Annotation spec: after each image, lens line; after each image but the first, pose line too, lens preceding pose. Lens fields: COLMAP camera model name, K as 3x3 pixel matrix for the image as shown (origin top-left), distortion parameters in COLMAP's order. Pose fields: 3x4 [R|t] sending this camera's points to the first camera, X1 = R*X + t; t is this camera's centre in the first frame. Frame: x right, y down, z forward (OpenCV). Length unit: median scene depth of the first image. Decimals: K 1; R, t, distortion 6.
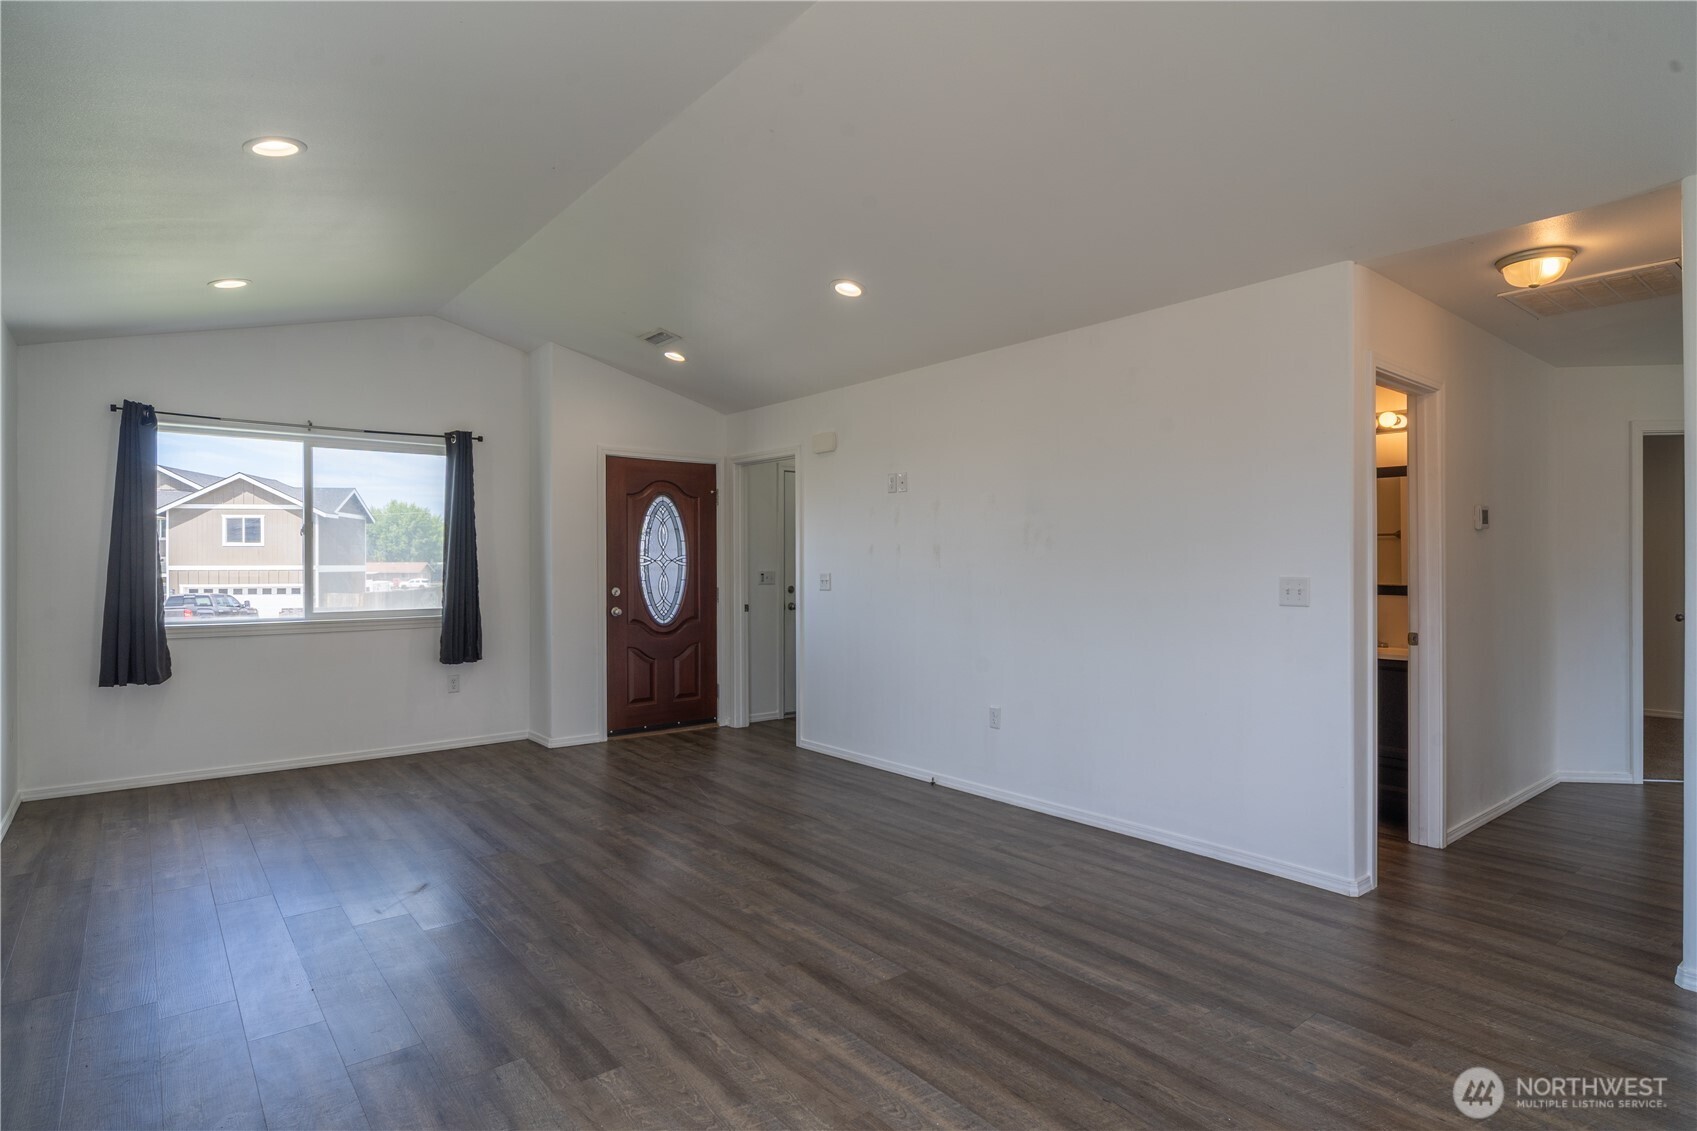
lens RADIAL K [[893.1, 0, 875.7], [0, 893.1, 561.3], [0, 0, 1]] dist [-0.009831, 0.002978]
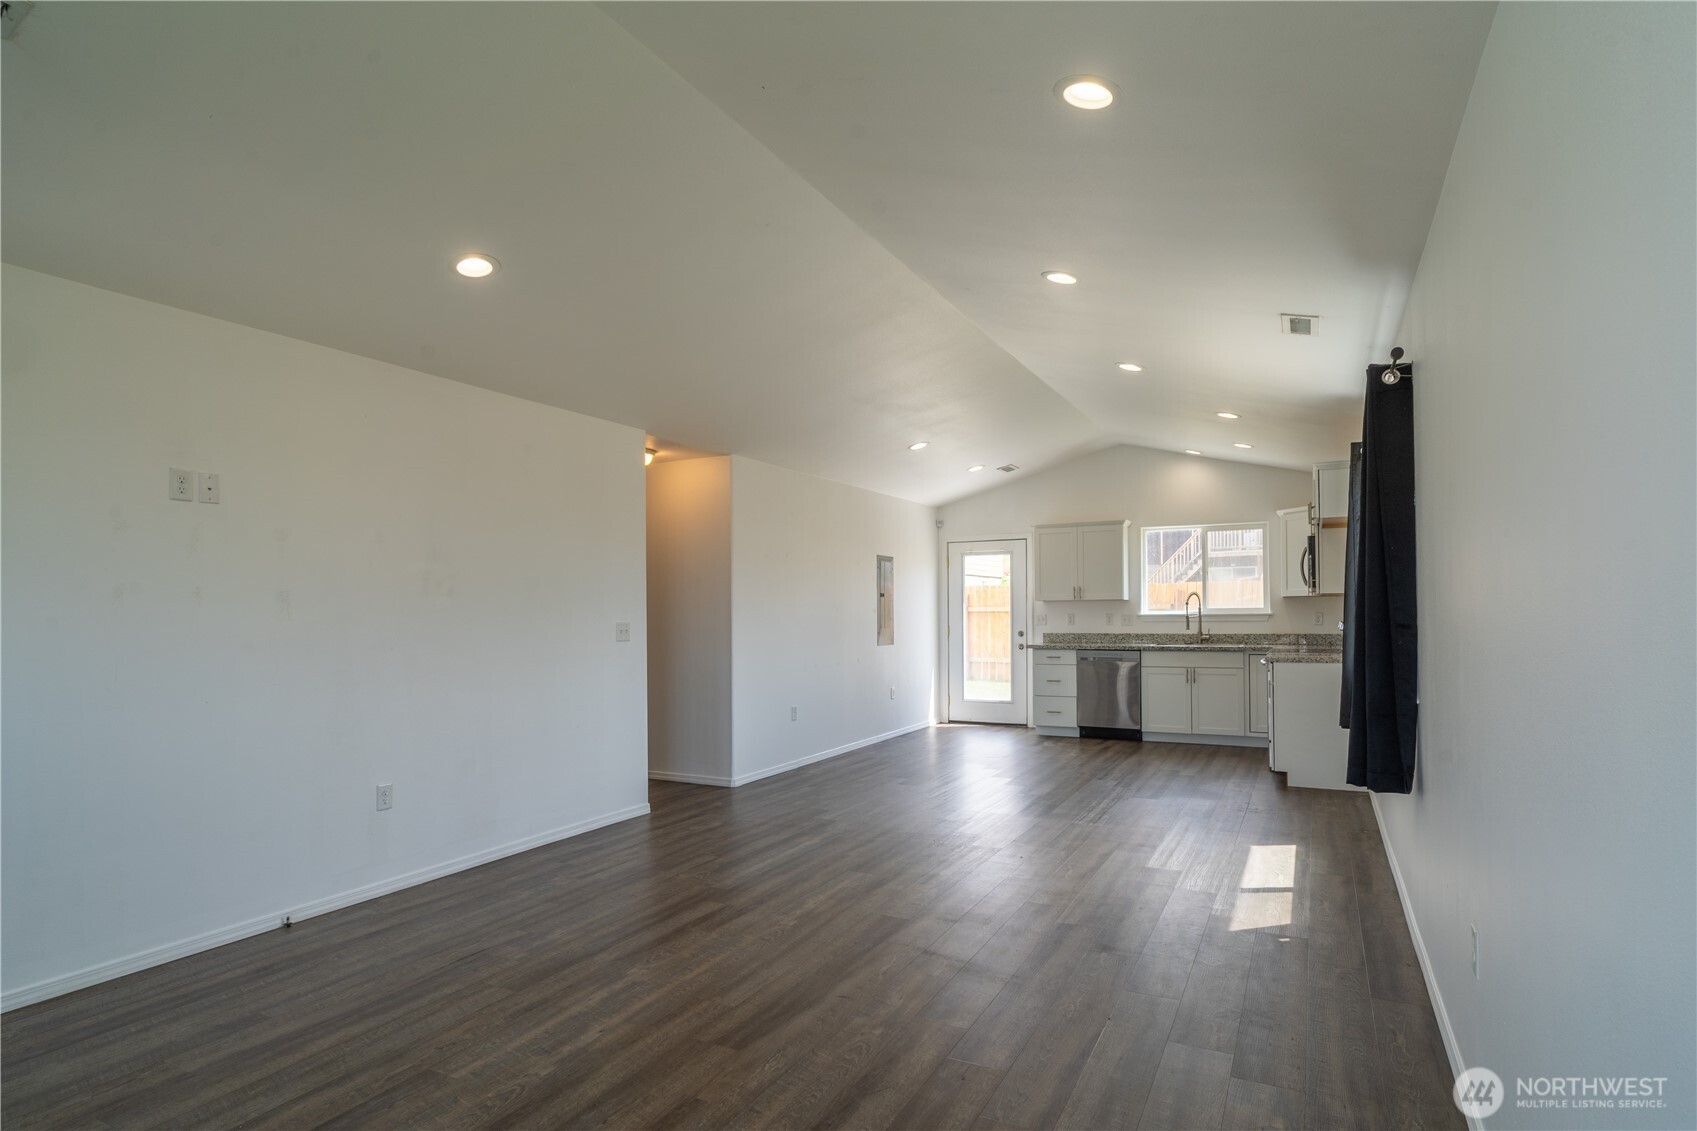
lens RADIAL K [[893.1, 0, 842.1], [0, 893.1, 619.5], [0, 0, 1]] dist [-0.009831, 0.002978]
pose [[-0.383249, -0.007513, 0.923614, -1.024670], [0.001547, 0.999960, 0.008776, 0.000068], [-0.923644, 0.004792, -0.383223, 1.166478]]
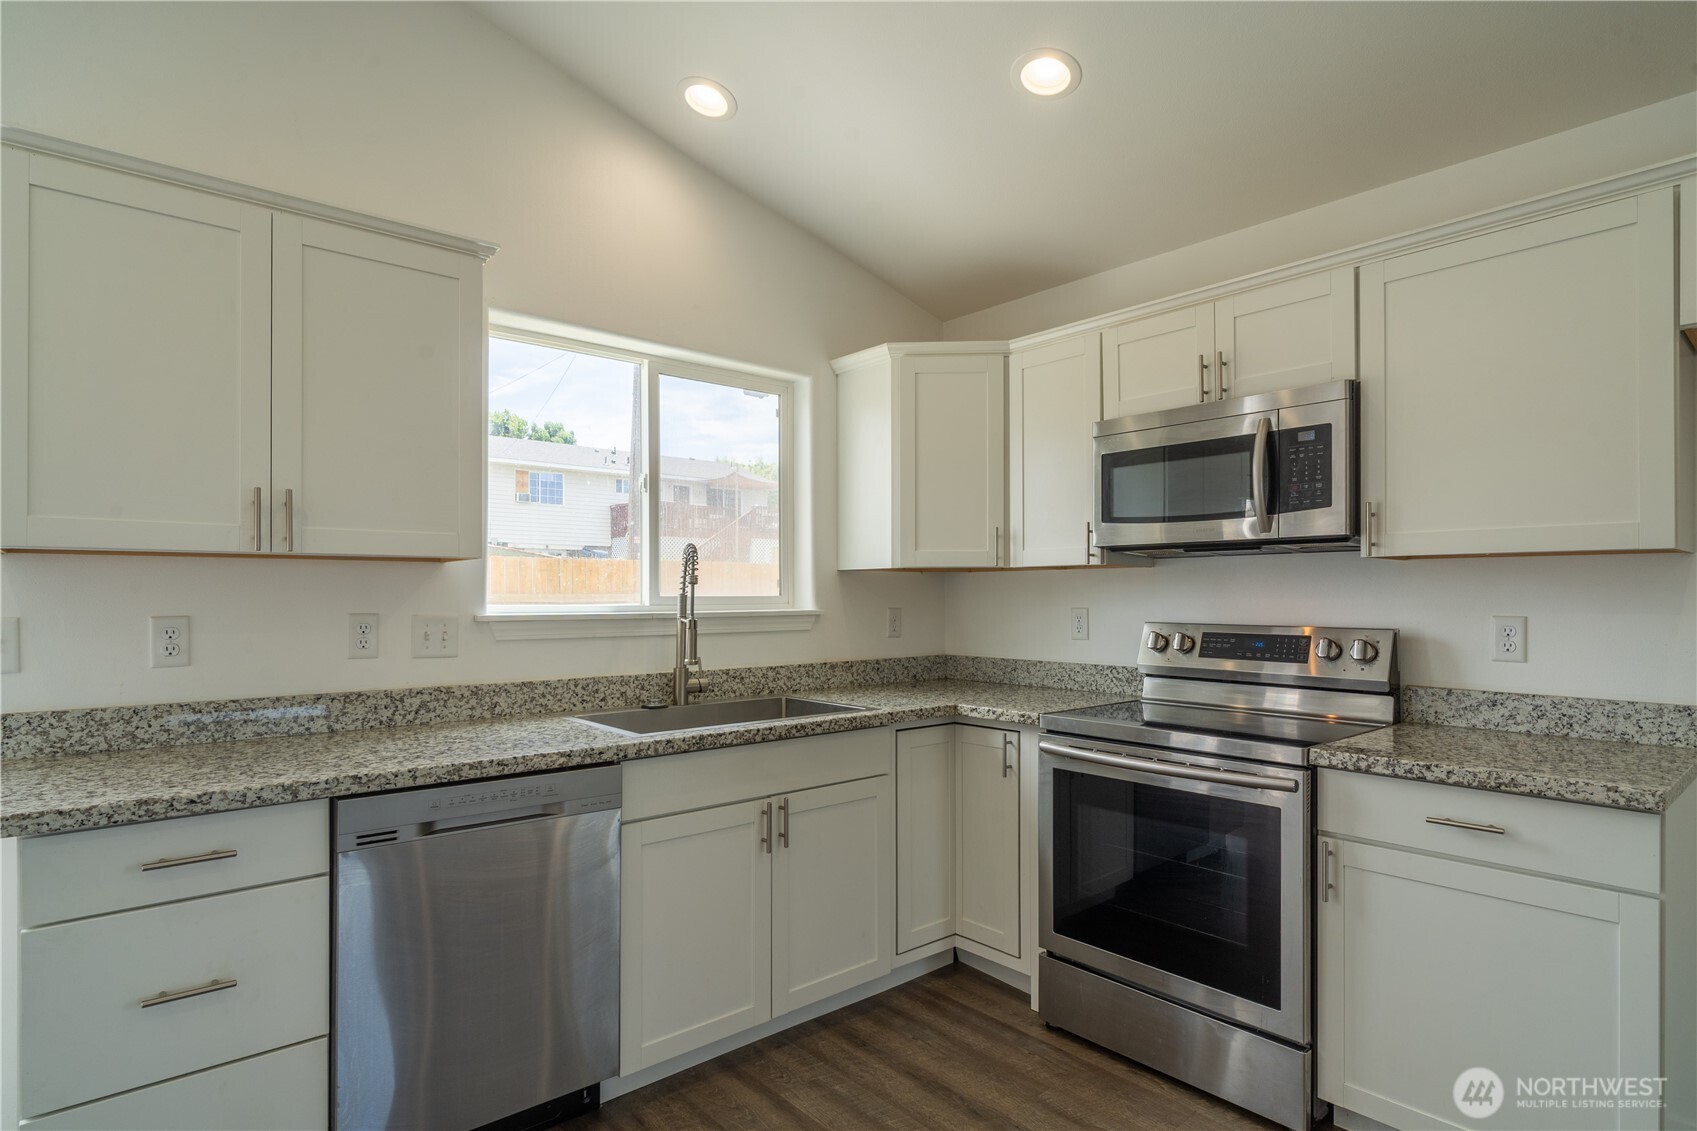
lens RADIAL K [[893.1, 0, 874.5], [0, 893.1, 593.5], [0, 0, 1]] dist [-0.009831, 0.002978]
pose [[-0.999373, -0.003069, -0.035286, 0.613265], [-0.002609, 0.999911, -0.013081, -0.000116], [0.035323, -0.012980, -0.999292, 0.188956]]
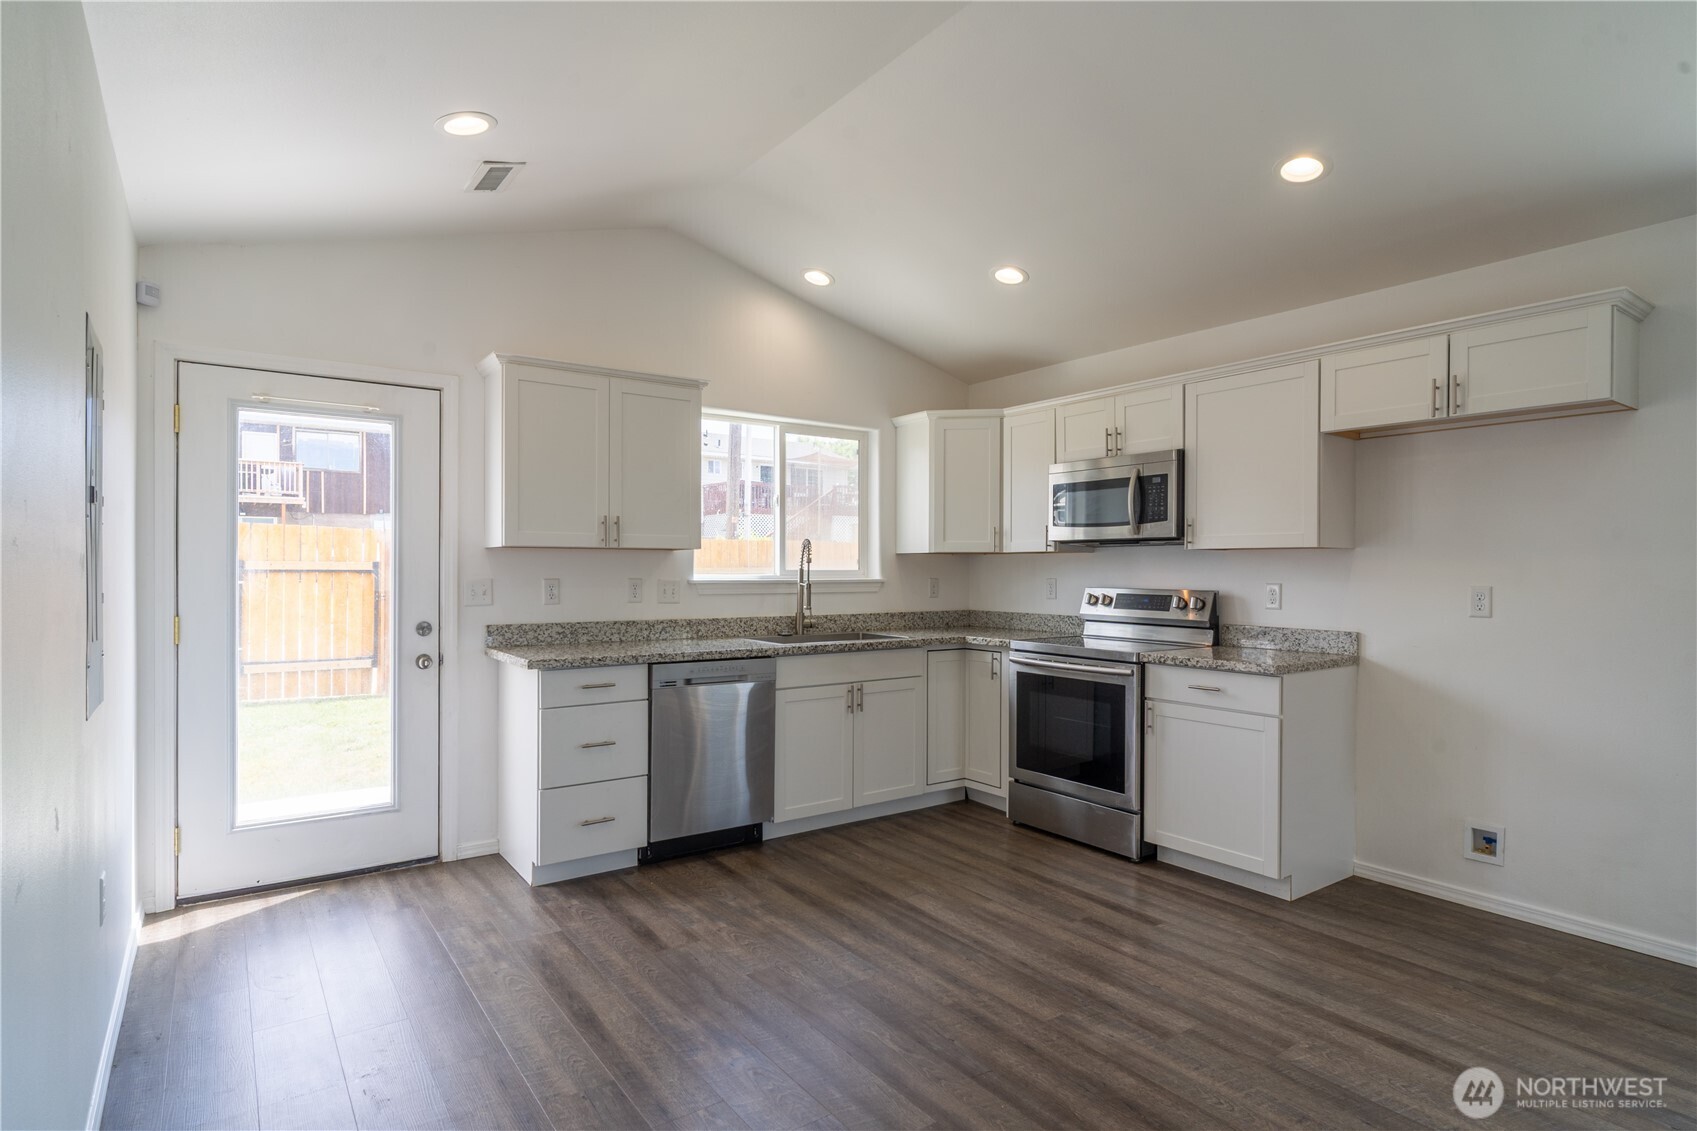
lens RADIAL K [[893.1, 0, 865.8], [0, 893.1, 579.8], [0, 0, 1]] dist [-0.009831, 0.002978]
pose [[-0.998021, -0.008070, 0.062368, 0.578152], [-0.007986, 0.999967, 0.001600, 0.004143], [-0.062379, 0.001099, -0.998052, 0.684440]]
